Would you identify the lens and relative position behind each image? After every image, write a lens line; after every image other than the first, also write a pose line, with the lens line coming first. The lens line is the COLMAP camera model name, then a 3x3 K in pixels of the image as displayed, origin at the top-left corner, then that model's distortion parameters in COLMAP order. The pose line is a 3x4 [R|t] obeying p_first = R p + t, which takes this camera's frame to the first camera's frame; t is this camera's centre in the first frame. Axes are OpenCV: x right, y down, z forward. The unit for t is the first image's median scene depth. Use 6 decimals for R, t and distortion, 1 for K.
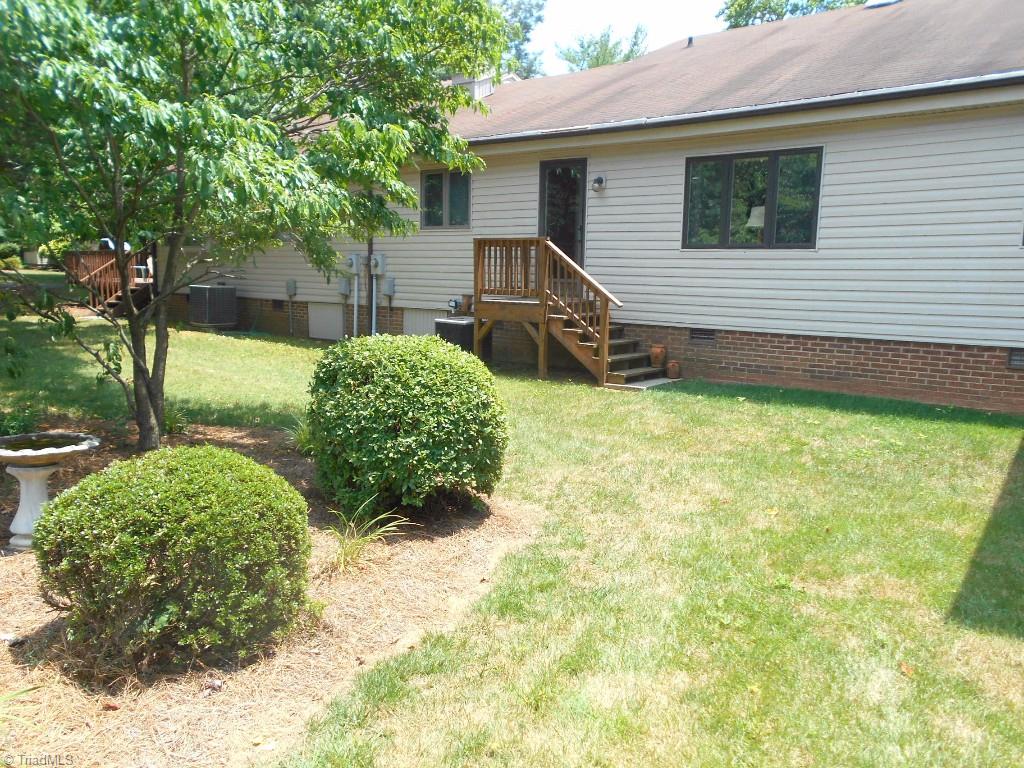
lens RADIAL K [[818.3, 0, 517.8], [0, 818.3, 387.5], [0, 0, 1]] dist [-0.053425, 0.205913]
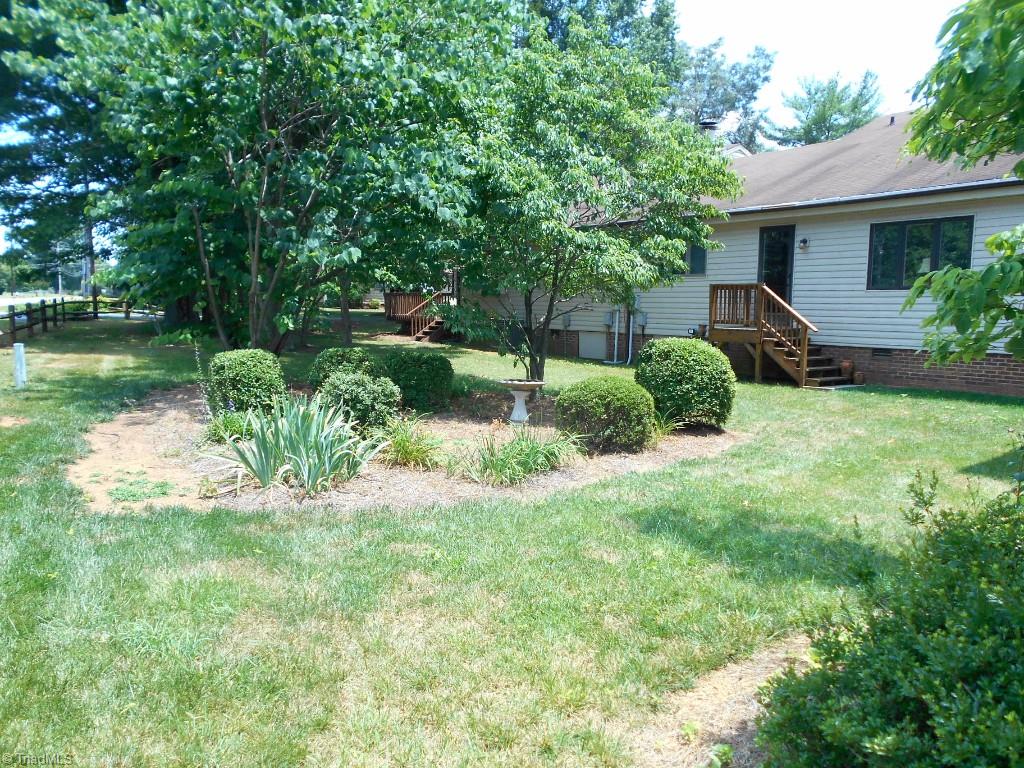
lens RADIAL K [[818.3, 0, 517.8], [0, 818.3, 387.5], [0, 0, 1]] dist [-0.053425, 0.205913]
pose [[0.965267, 0.020648, -0.260446, -0.003104], [-0.032604, 0.998599, -0.041667, 0.067976], [0.259221, 0.048712, 0.964589, -0.455975]]
